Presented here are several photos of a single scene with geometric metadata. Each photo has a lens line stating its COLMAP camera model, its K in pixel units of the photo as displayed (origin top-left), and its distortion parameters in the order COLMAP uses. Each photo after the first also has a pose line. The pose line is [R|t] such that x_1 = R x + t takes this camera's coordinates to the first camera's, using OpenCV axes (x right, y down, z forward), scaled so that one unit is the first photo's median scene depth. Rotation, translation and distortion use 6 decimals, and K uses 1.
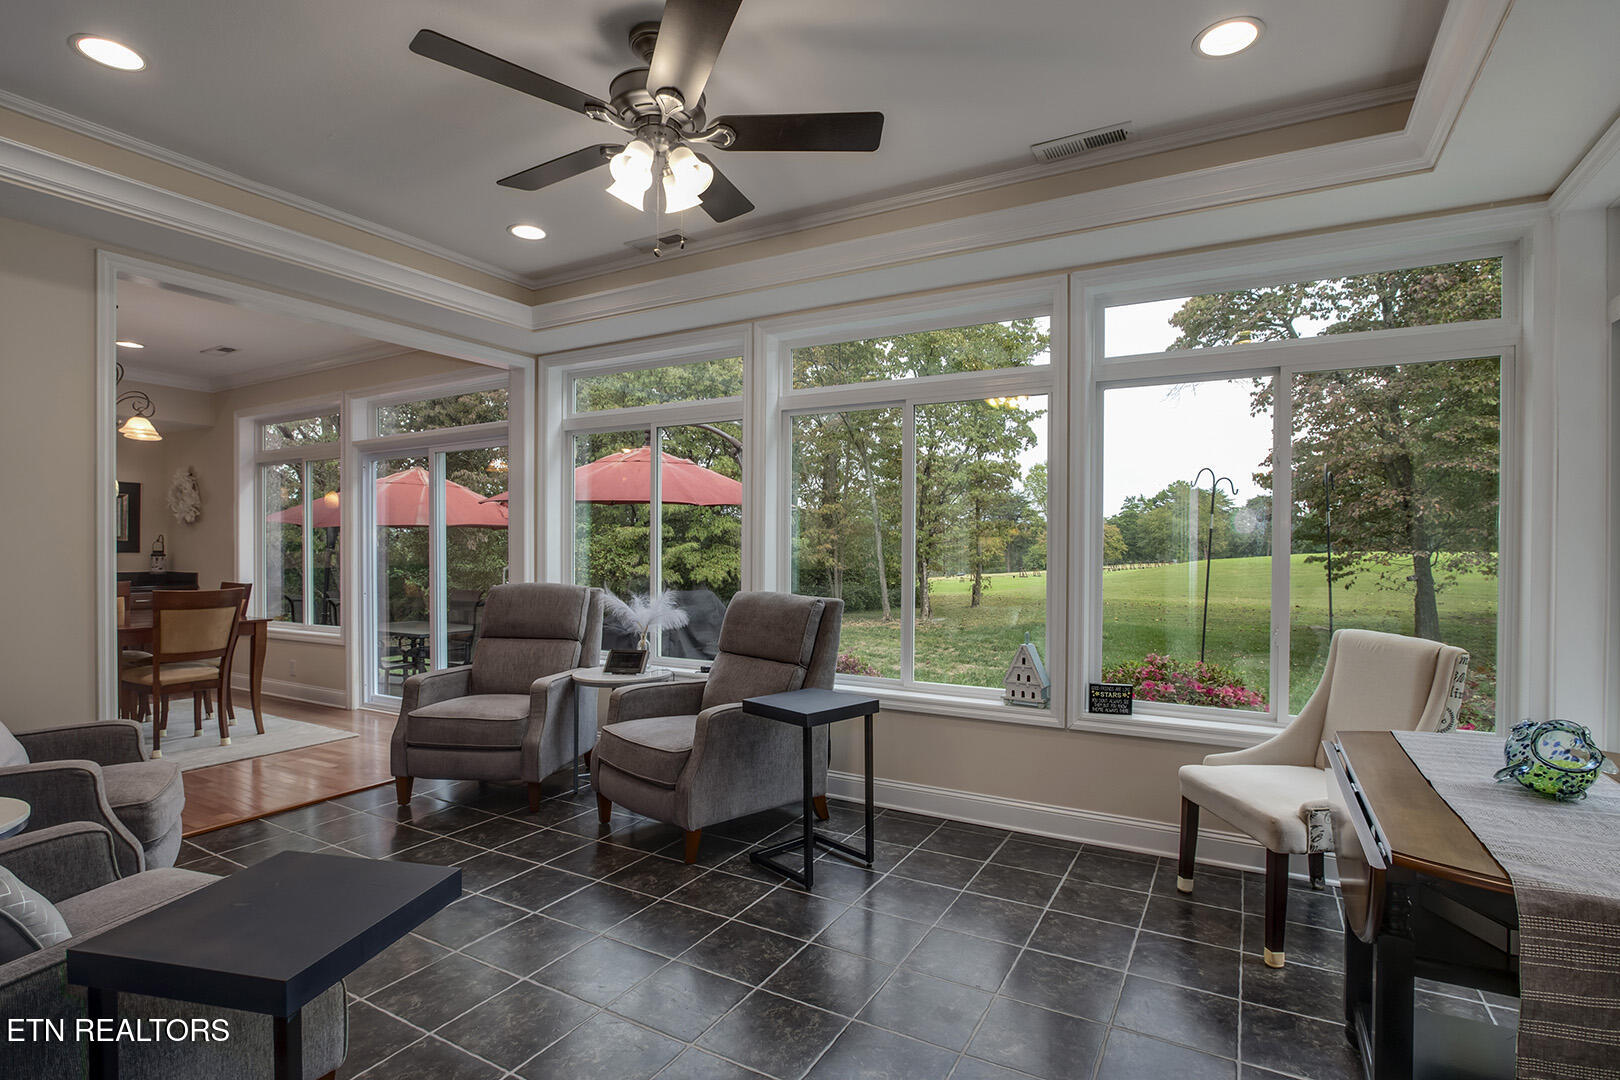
lens RADIAL K [[788.1, 0, 814.9], [0, 788.1, 551.9], [0, 0, 1]] dist [-0.026745, 0.005635]
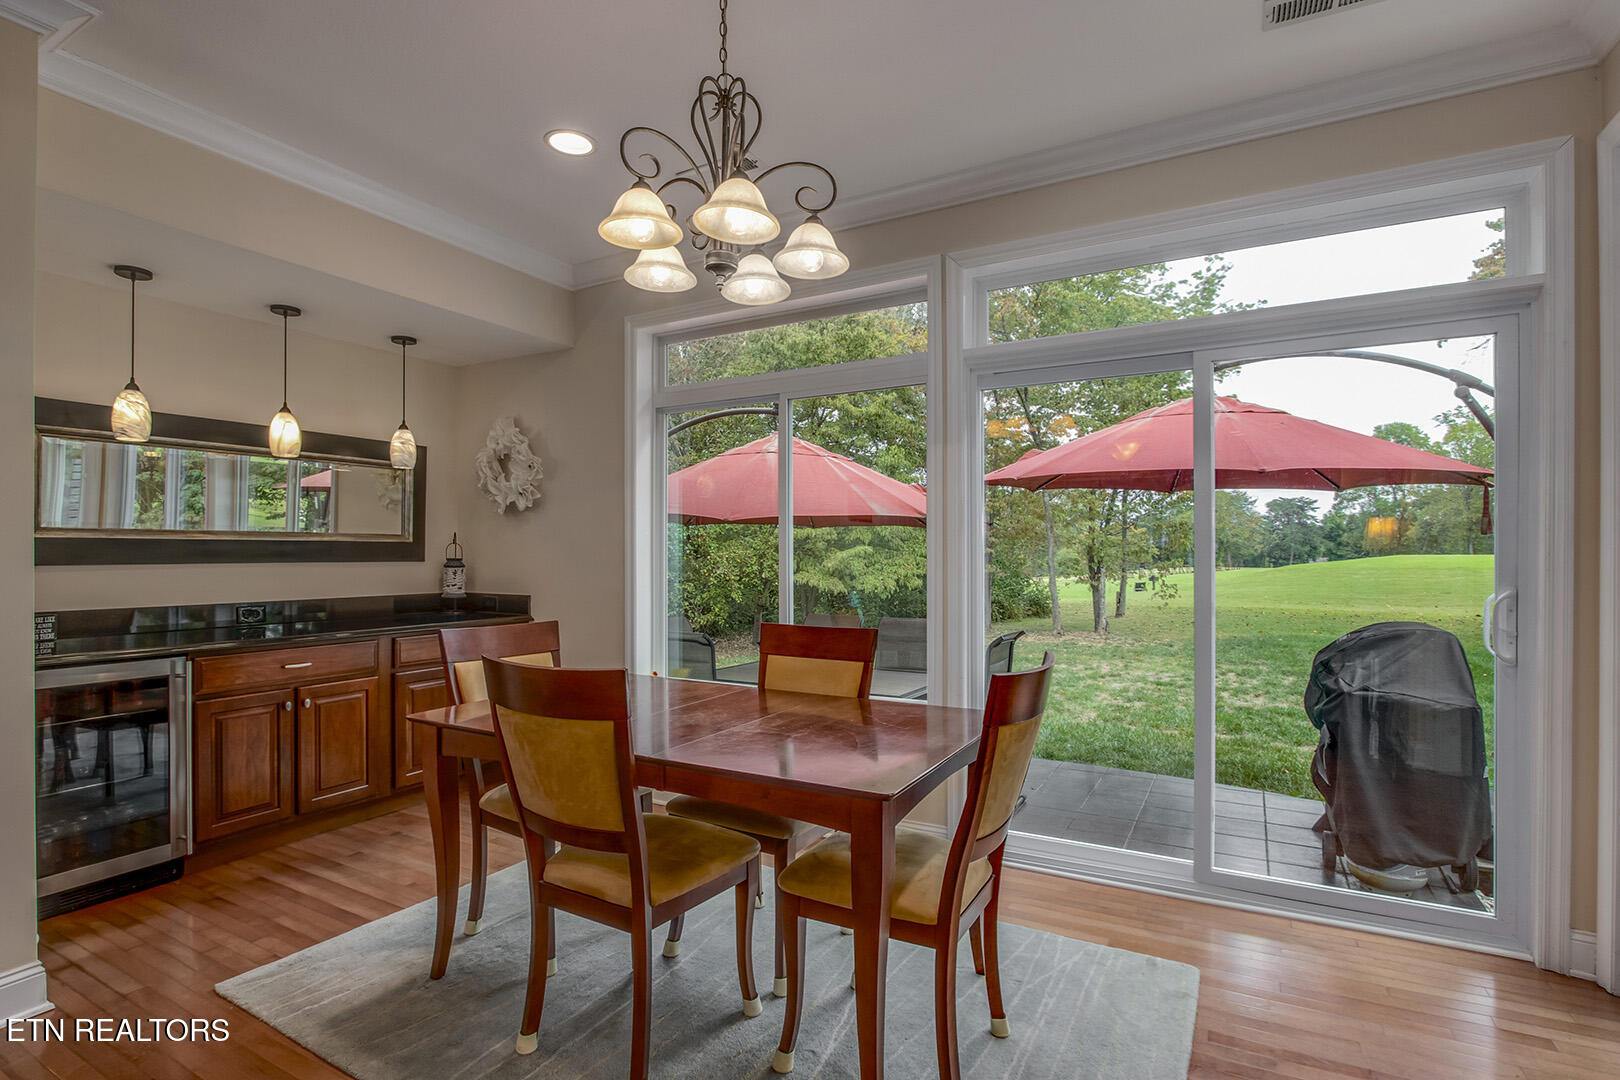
lens RADIAL K [[788.1, 0, 814.9], [0, 788.1, 551.9], [0, 0, 1]] dist [-0.026745, 0.005635]
pose [[0.999987, -0.003840, 0.003311, -0.567974], [0.003861, 0.999972, -0.006408, -0.001573], [-0.003287, 0.006421, 0.999974, 0.387558]]
